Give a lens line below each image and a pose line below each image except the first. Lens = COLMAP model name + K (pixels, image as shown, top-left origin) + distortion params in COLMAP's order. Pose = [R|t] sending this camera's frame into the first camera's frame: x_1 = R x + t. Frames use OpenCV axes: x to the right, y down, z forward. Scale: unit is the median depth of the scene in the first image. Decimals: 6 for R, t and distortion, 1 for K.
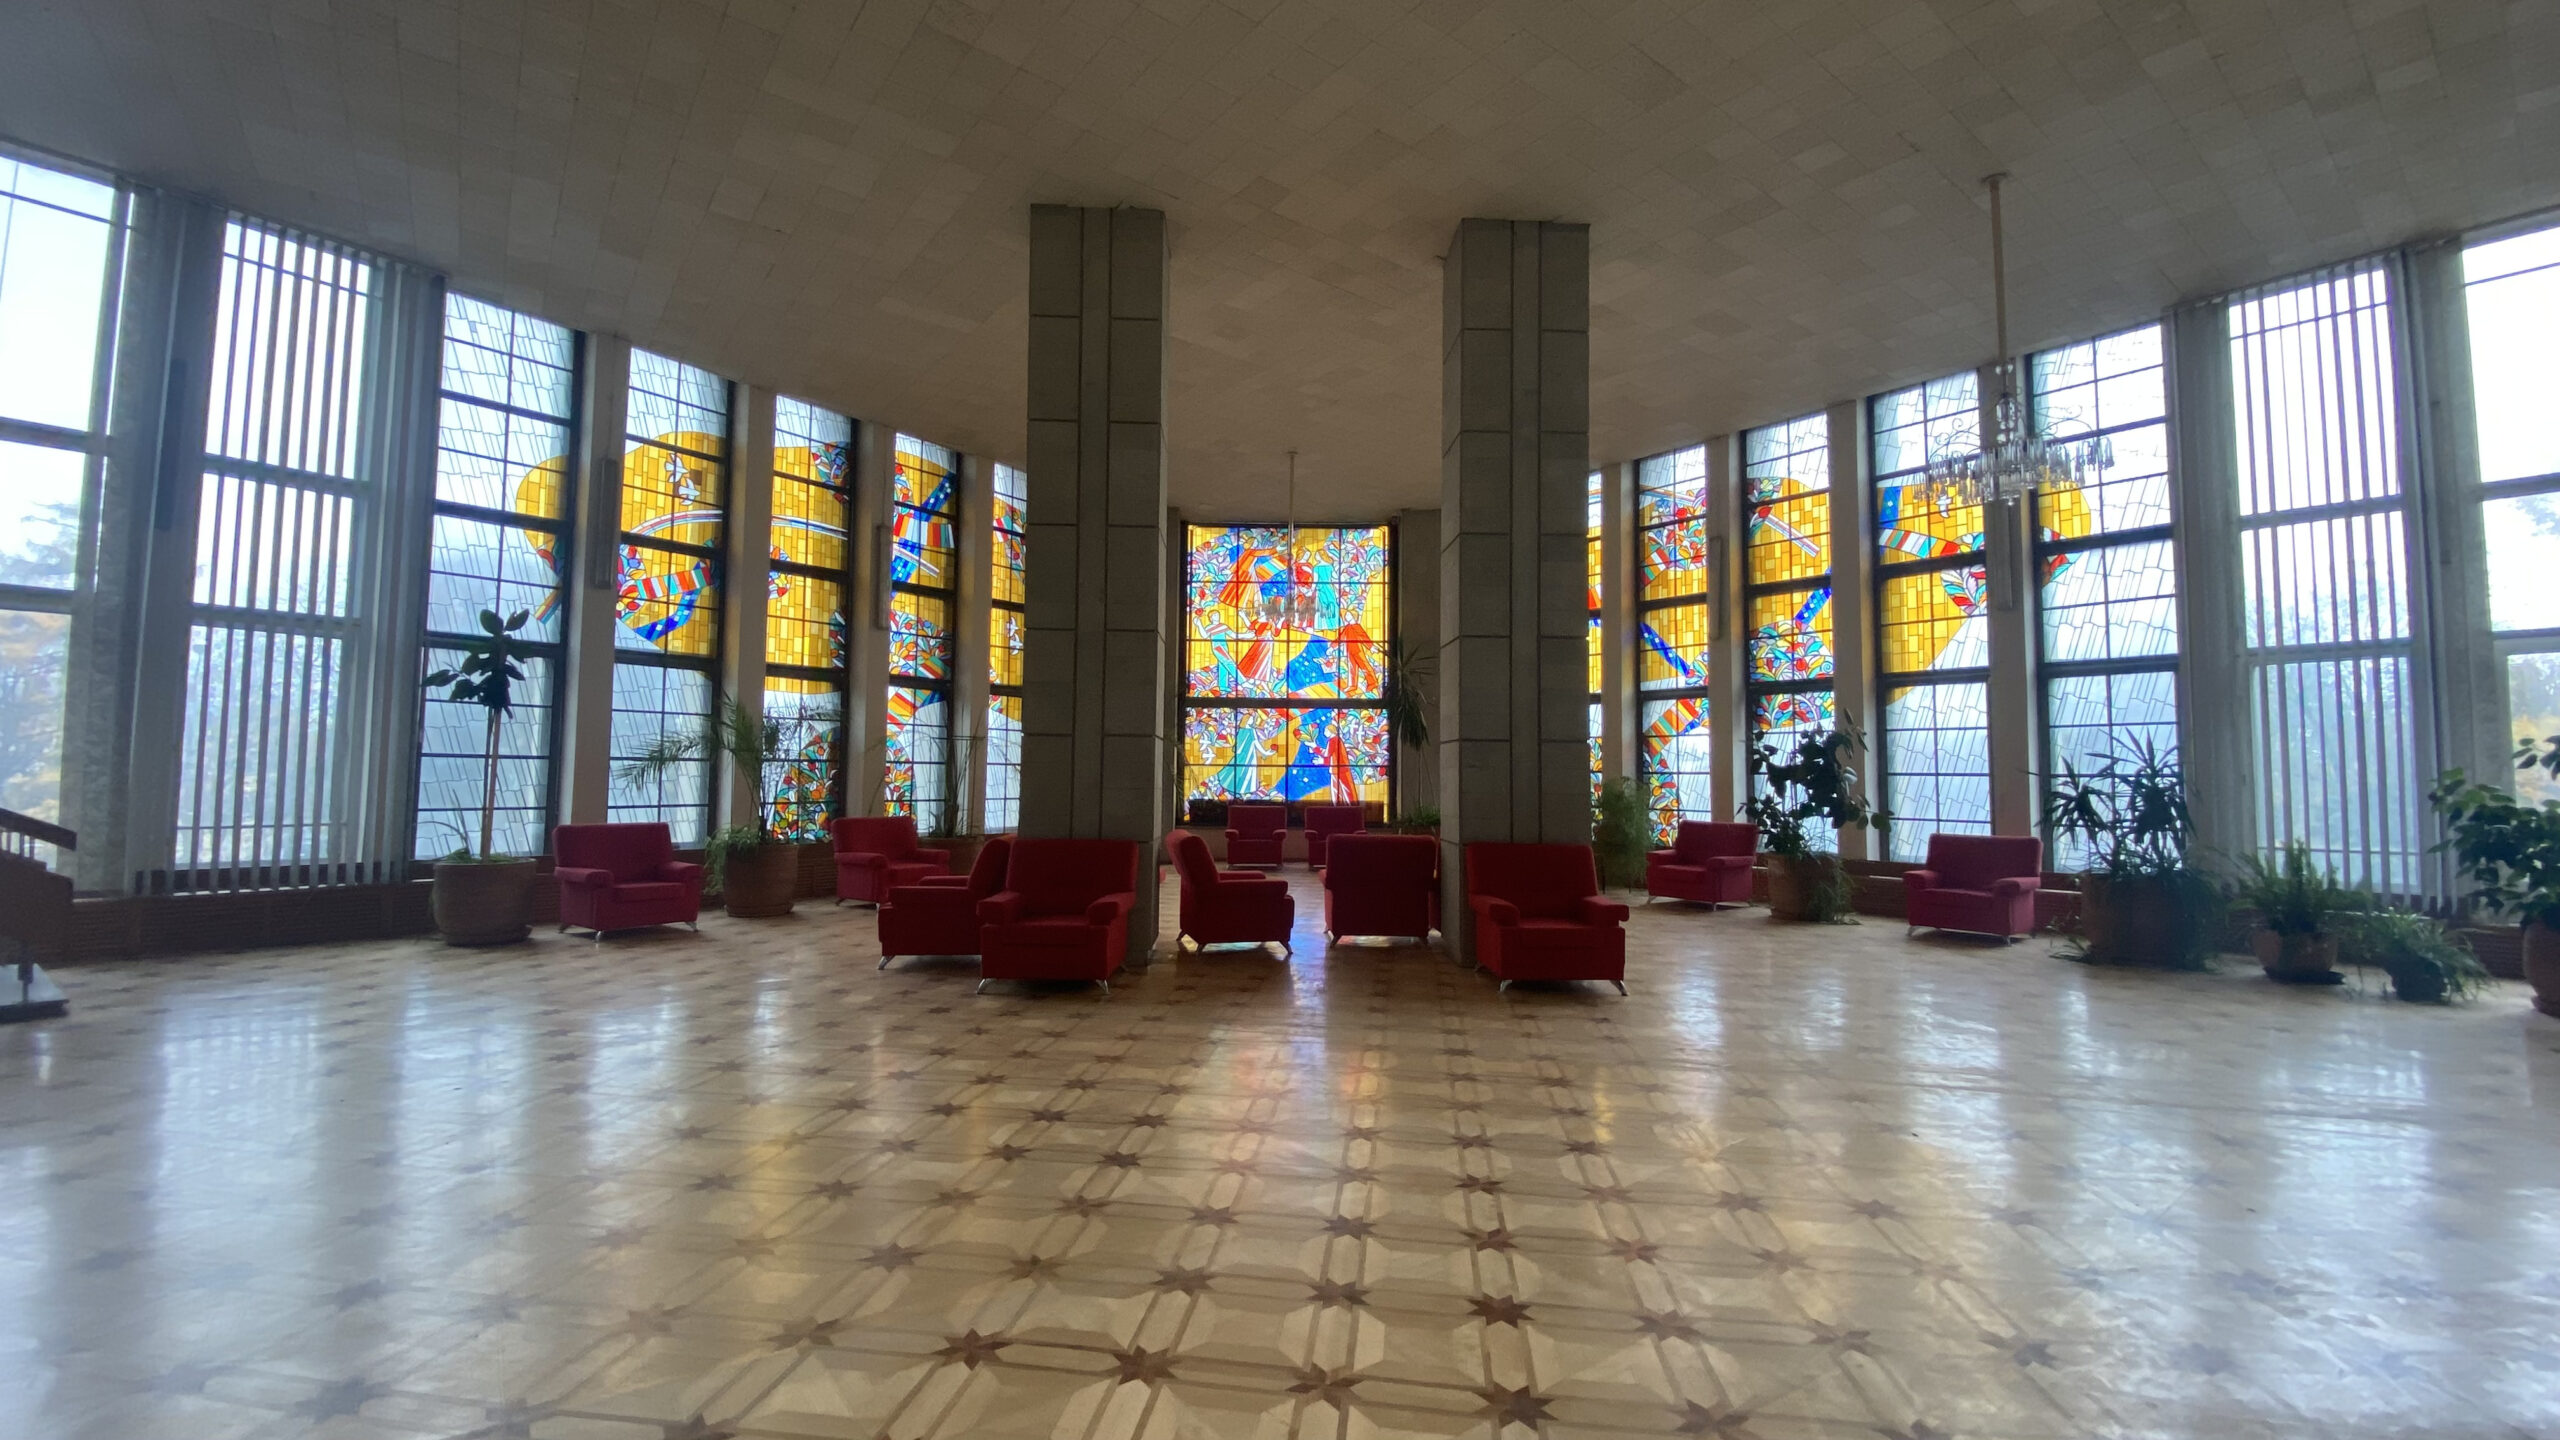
lens RADIAL K [[1019.6, 0, 1292.0], [0, 1019.6, 724.5], [0, 0, 1]] dist [-0.013356, -0.008505]
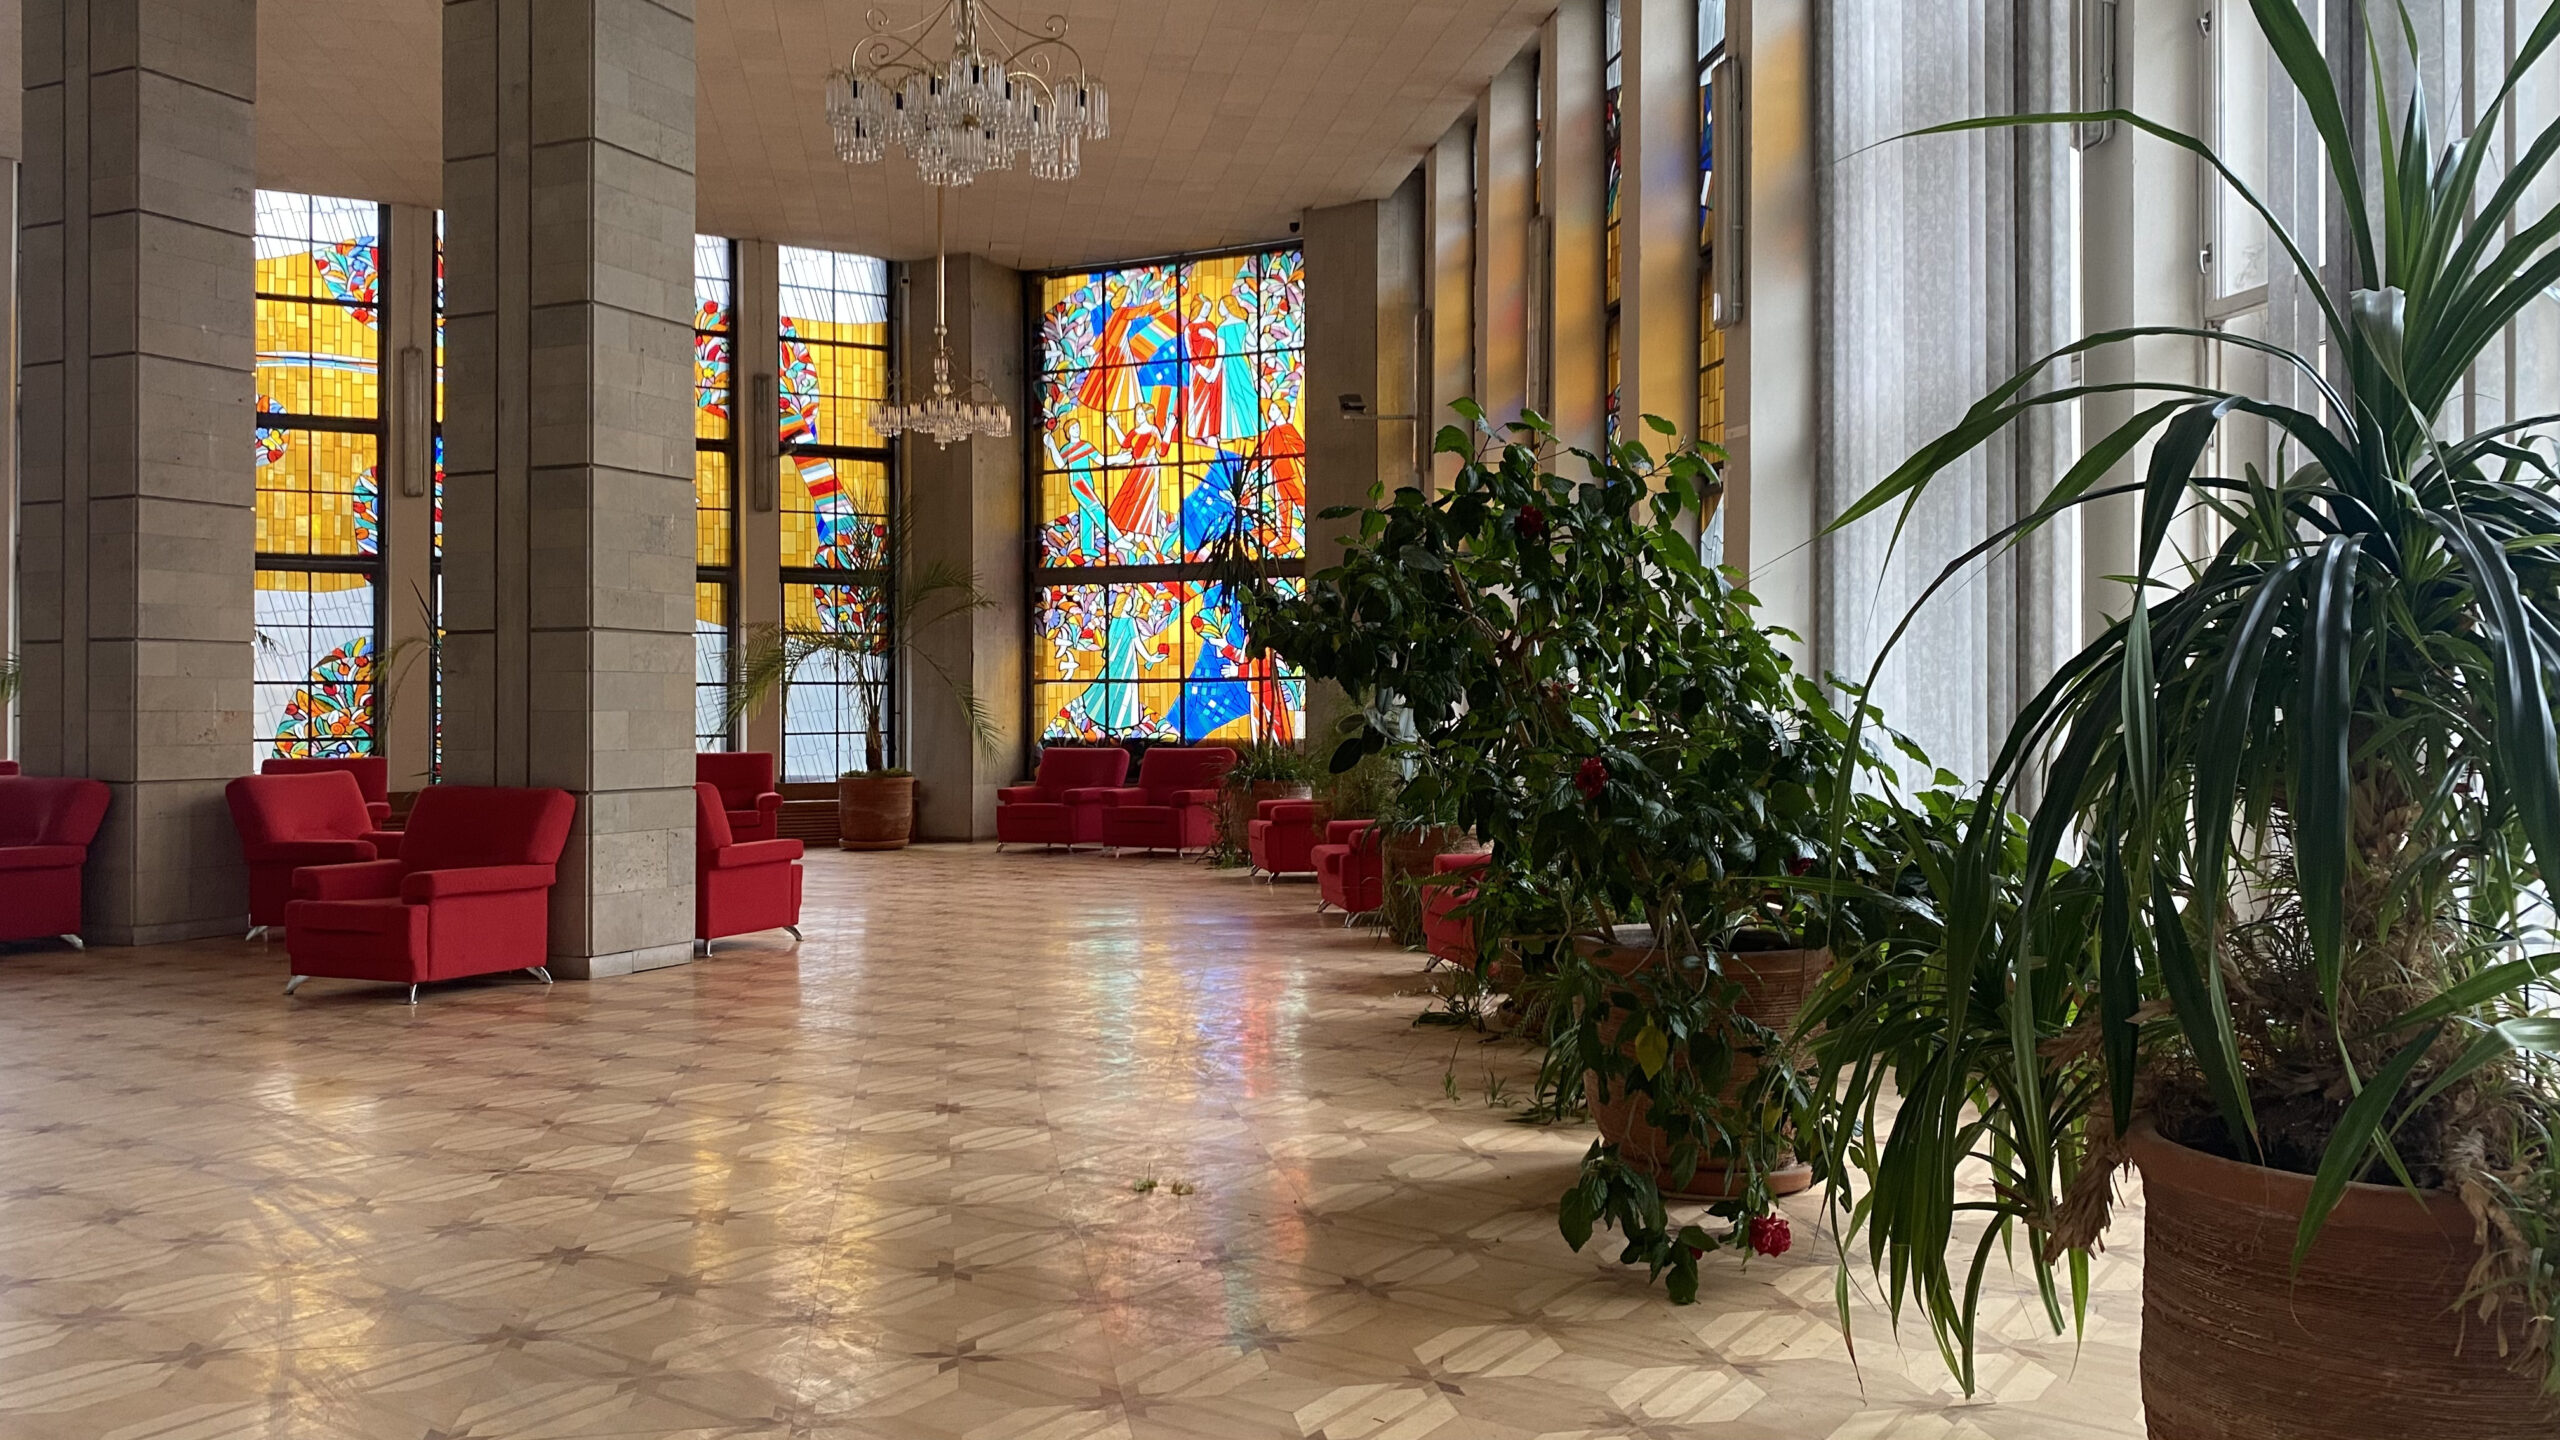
lens RADIAL K [[1916.3, 0, 1275.8], [0, 1916.3, 706.9], [0, 0, 1]] dist [0.037268, -0.044314]
pose [[0.882106, -0.007484, -0.470992, 0.720746], [0.032079, 0.998507, 0.044212, 0.011965], [0.469958, -0.054109, 0.881029, 0.083948]]
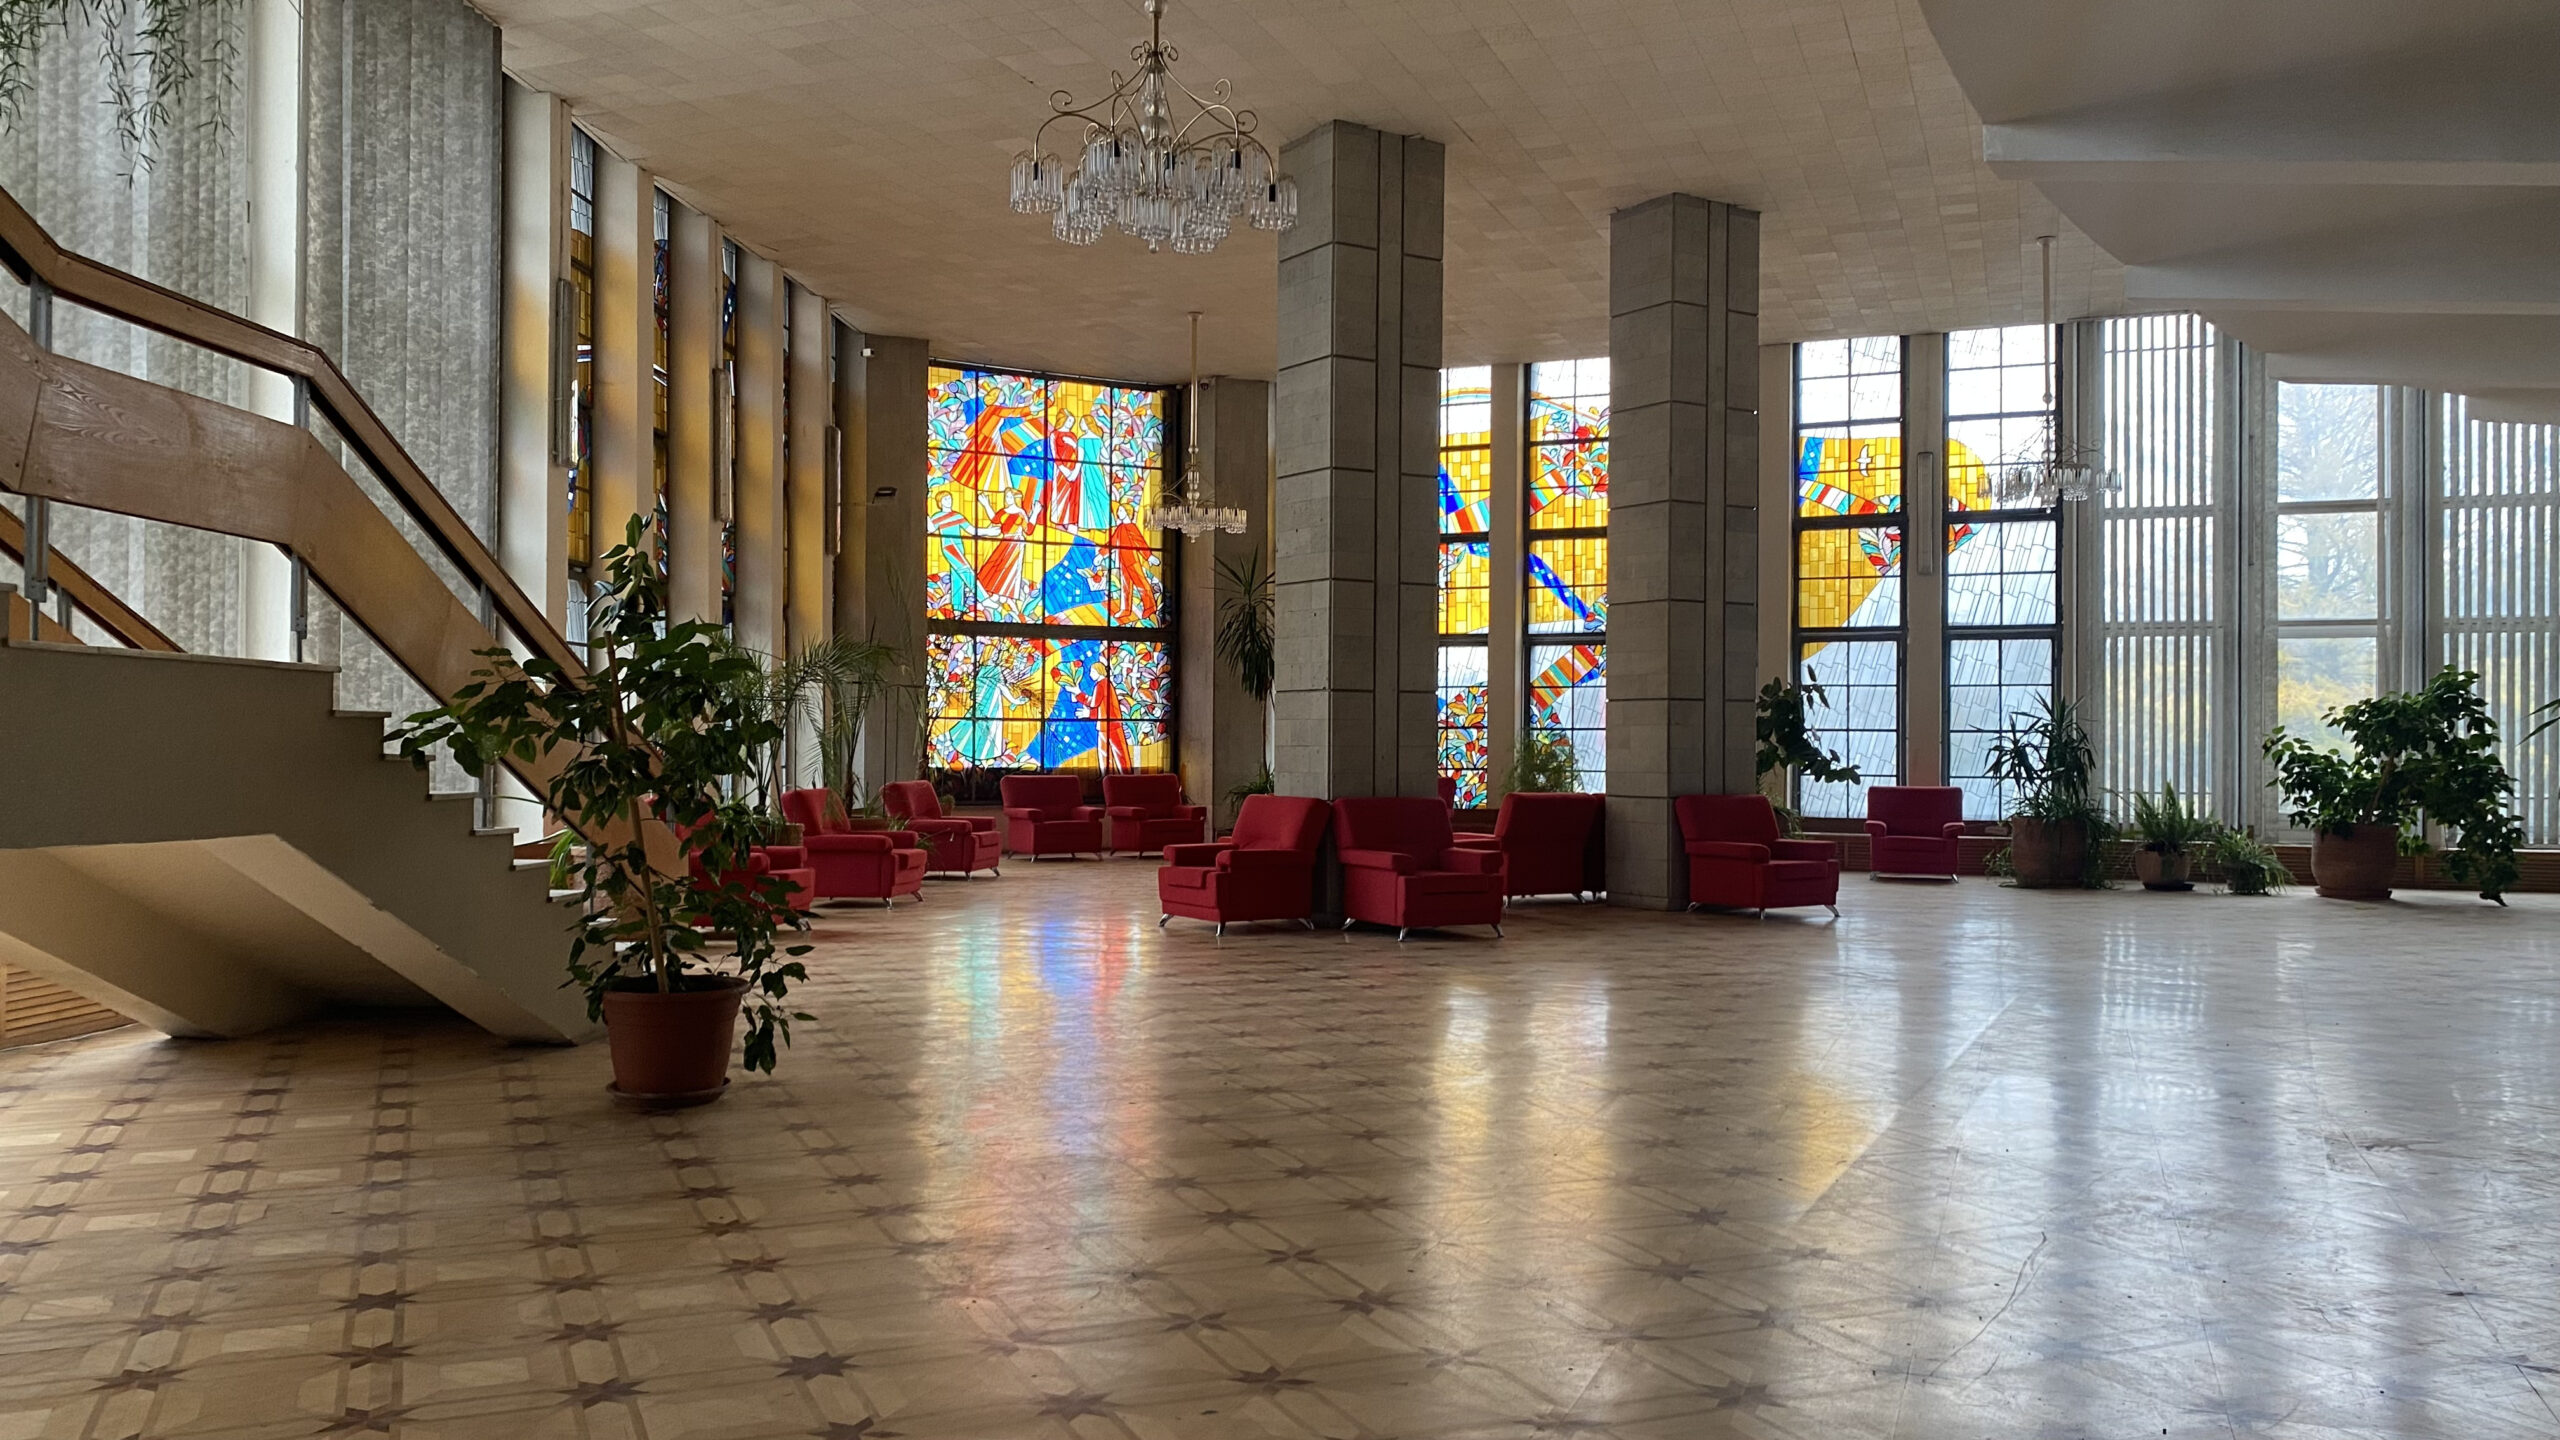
lens RADIAL K [[1916.3, 0, 1306.0], [0, 1916.3, 725.3], [0, 0, 1]] dist [0.037268, -0.044314]
pose [[0.849962, 0.000886, 0.526843, -0.715876], [-0.024123, 0.999015, 0.037239, -0.012292], [-0.526291, -0.044361, 0.849146, -0.295328]]
